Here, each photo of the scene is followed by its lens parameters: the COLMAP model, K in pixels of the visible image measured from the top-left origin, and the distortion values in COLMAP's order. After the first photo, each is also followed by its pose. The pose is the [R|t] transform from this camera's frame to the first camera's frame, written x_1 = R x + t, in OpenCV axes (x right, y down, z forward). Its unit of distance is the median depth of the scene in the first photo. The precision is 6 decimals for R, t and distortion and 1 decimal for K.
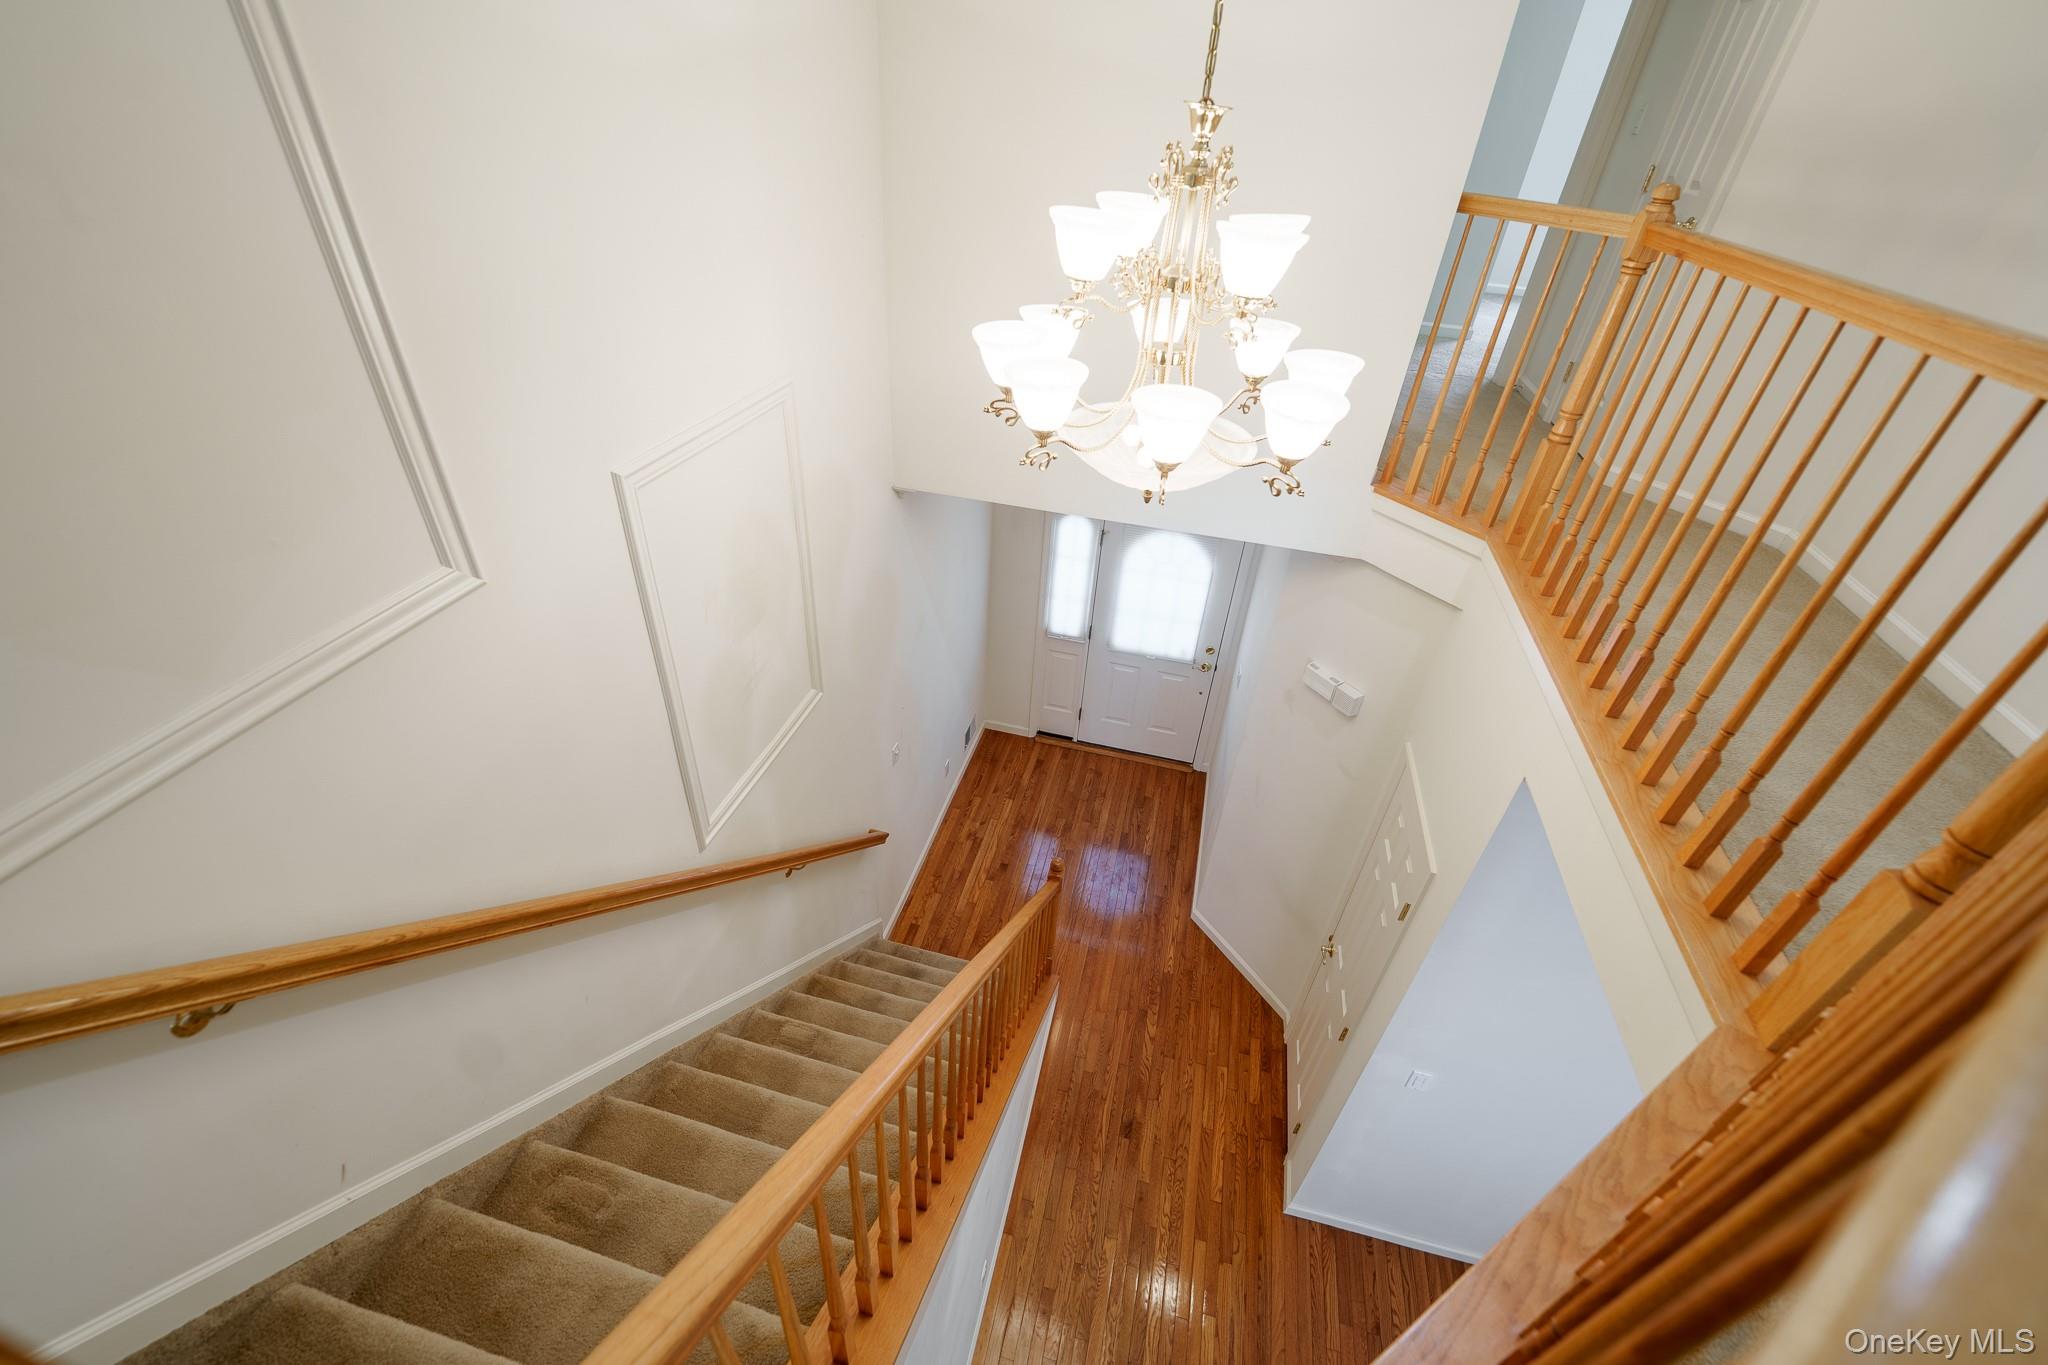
lens RADIAL K [[824.7, 0, 1020.7], [0, 824.7, 684.3], [0, 0, 1]] dist [-0.003659, -0.006437]
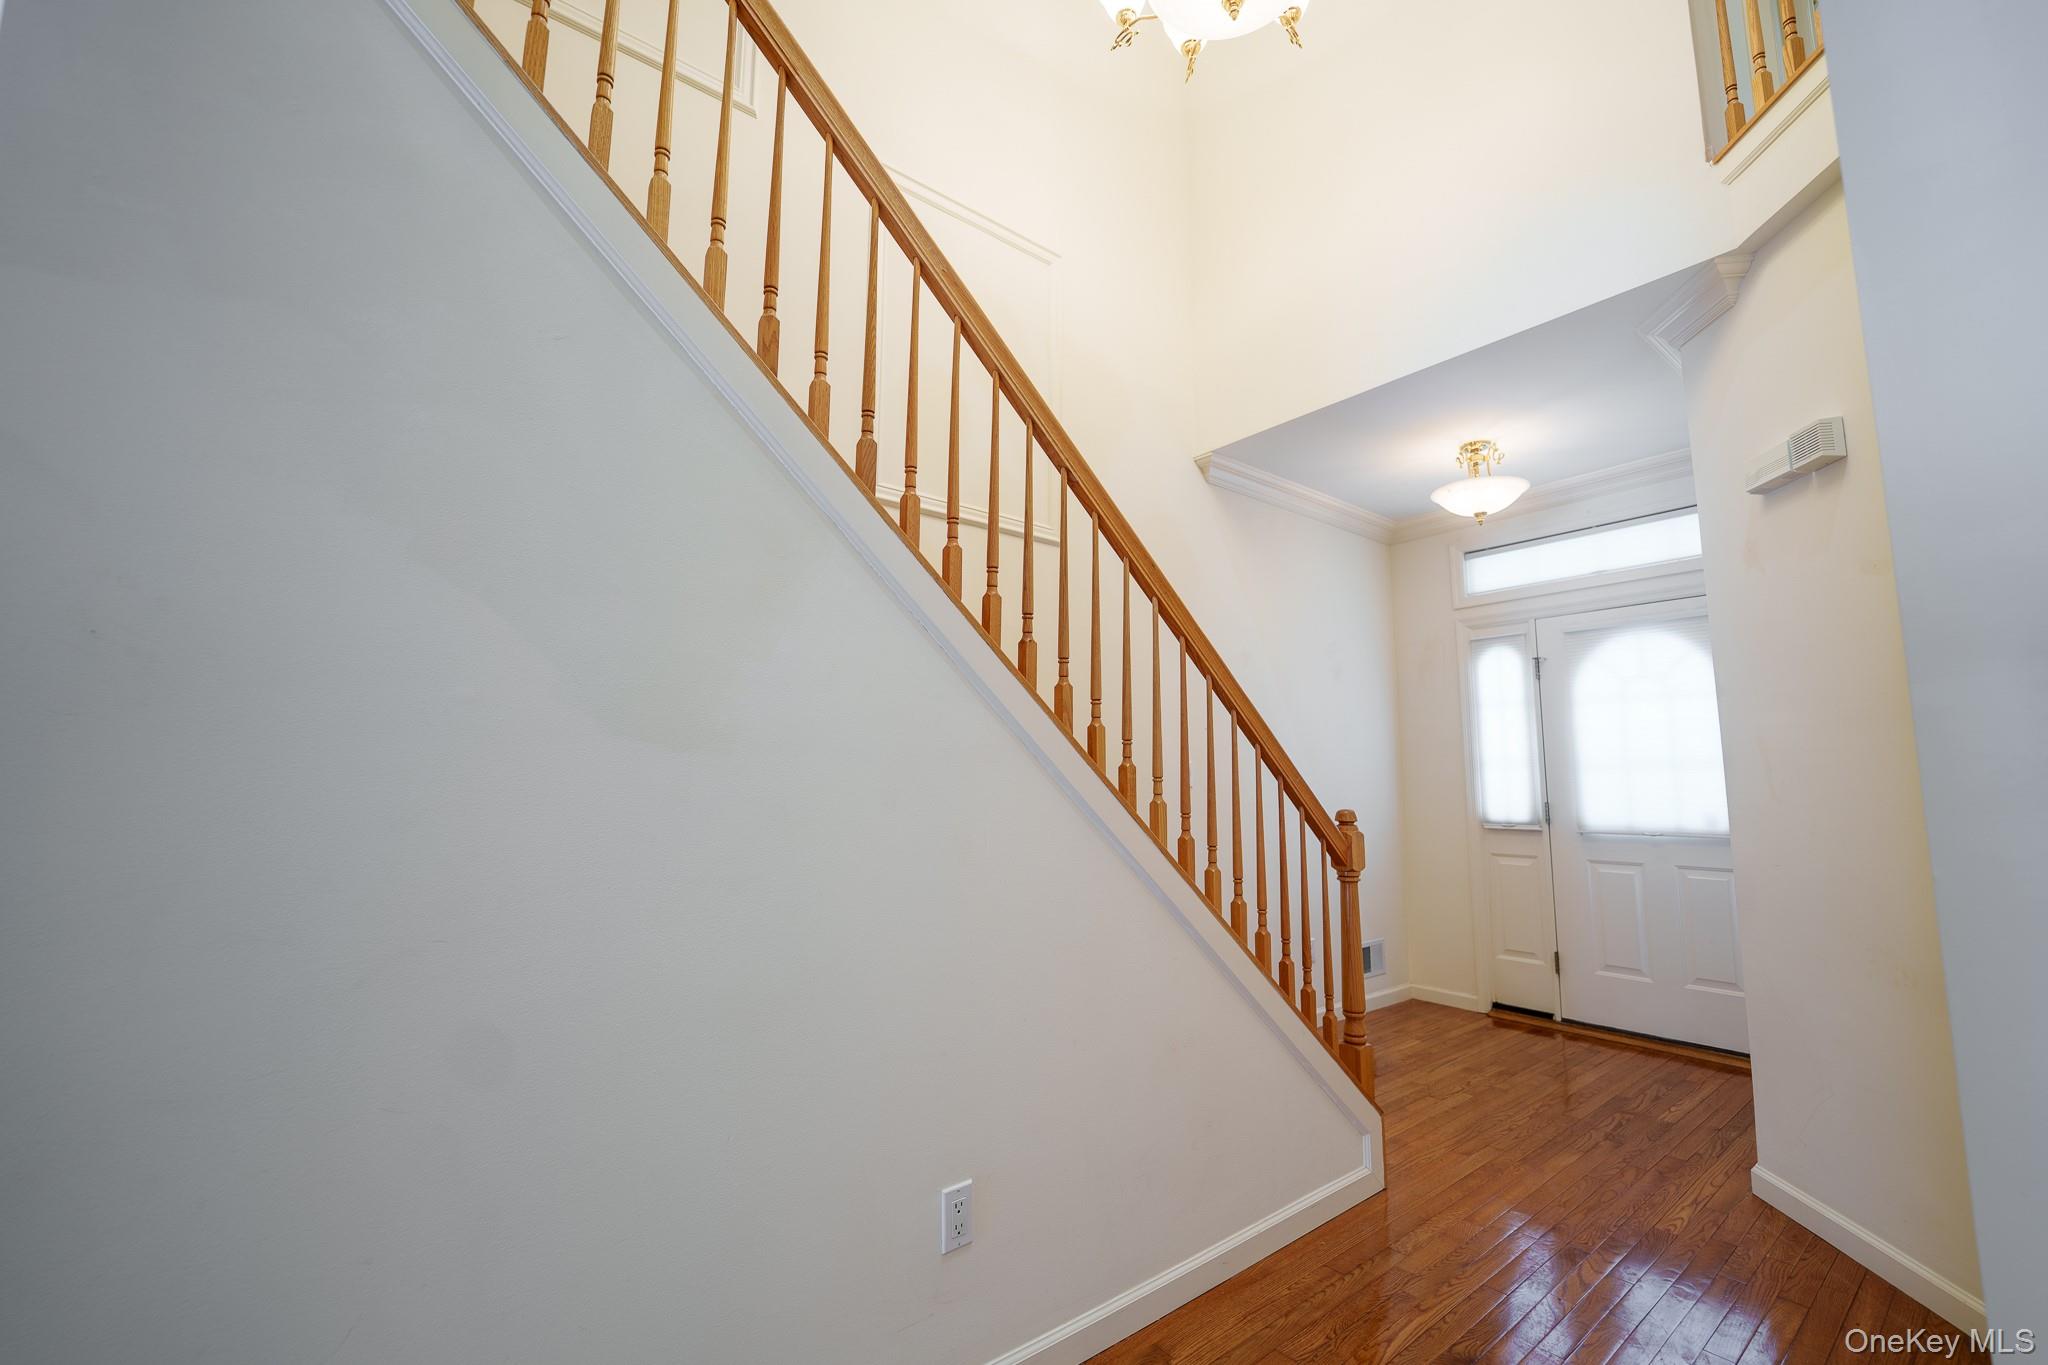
lens RADIAL K [[824.7, 0, 1020.7], [0, 824.7, 684.3], [0, 0, 1]] dist [-0.003659, -0.006437]
pose [[0.786128, -0.120268, -0.606249, 0.235579], [-0.329147, 0.748758, -0.575347, 0.568053], [0.523130, 0.651841, 0.549034, 0.420398]]
